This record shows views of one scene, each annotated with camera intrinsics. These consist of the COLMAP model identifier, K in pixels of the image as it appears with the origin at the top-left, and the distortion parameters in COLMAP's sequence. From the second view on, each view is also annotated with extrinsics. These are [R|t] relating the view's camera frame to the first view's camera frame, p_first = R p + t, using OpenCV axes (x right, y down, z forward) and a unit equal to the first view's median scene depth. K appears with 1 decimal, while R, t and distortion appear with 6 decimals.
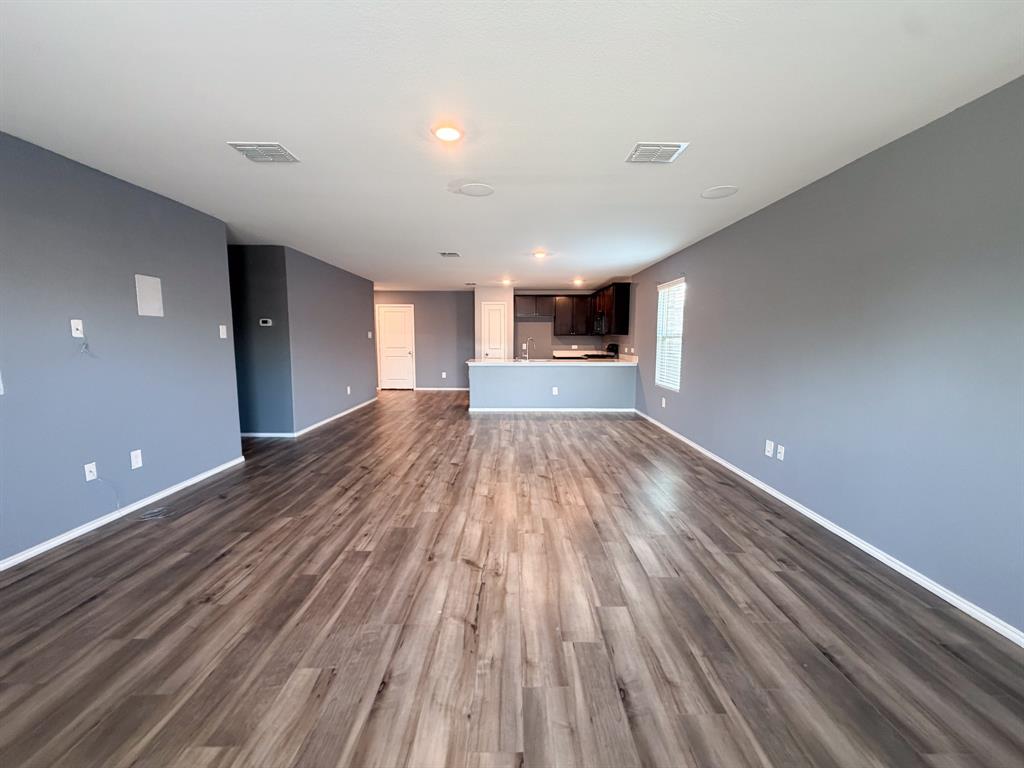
lens RADIAL K [[408.8, 0, 510.9], [0, 408.8, 381.9], [0, 0, 1]] dist [0.000684, 0.000026]
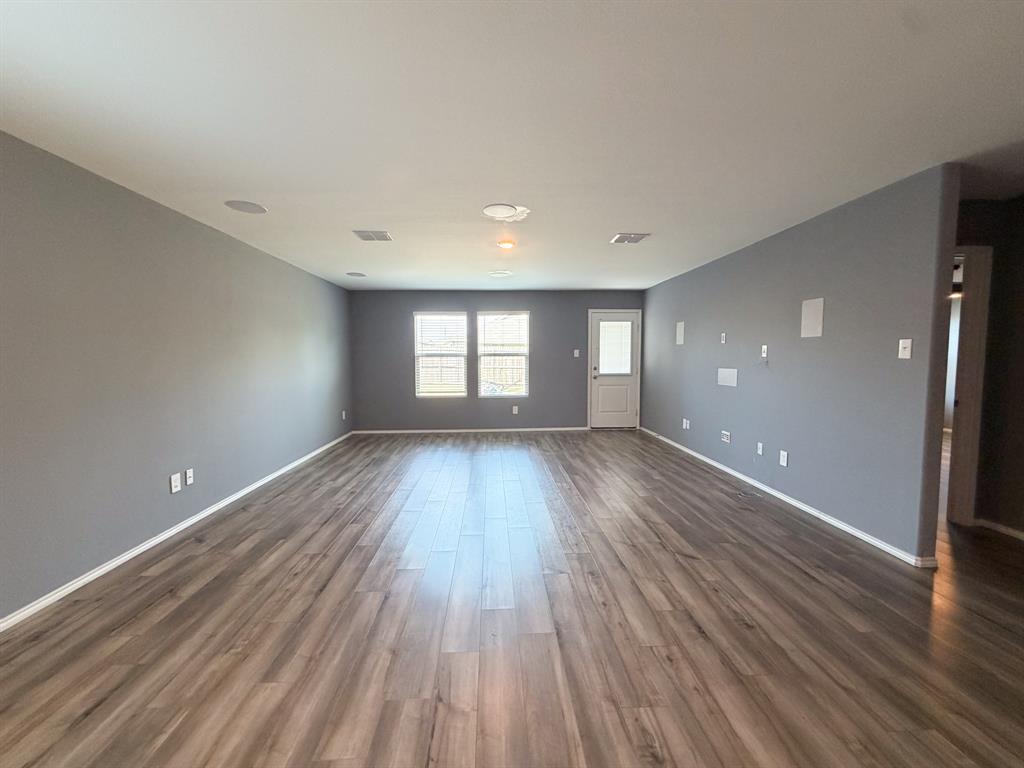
lens RADIAL K [[408.8, 0, 510.9], [0, 408.8, 381.9], [0, 0, 1]] dist [0.000684, 0.000026]
pose [[-0.998733, 0.005194, -0.050054, -0.056720], [-0.003394, 0.985439, 0.169993, -0.224812], [0.050208, 0.169947, -0.984173, 2.032361]]
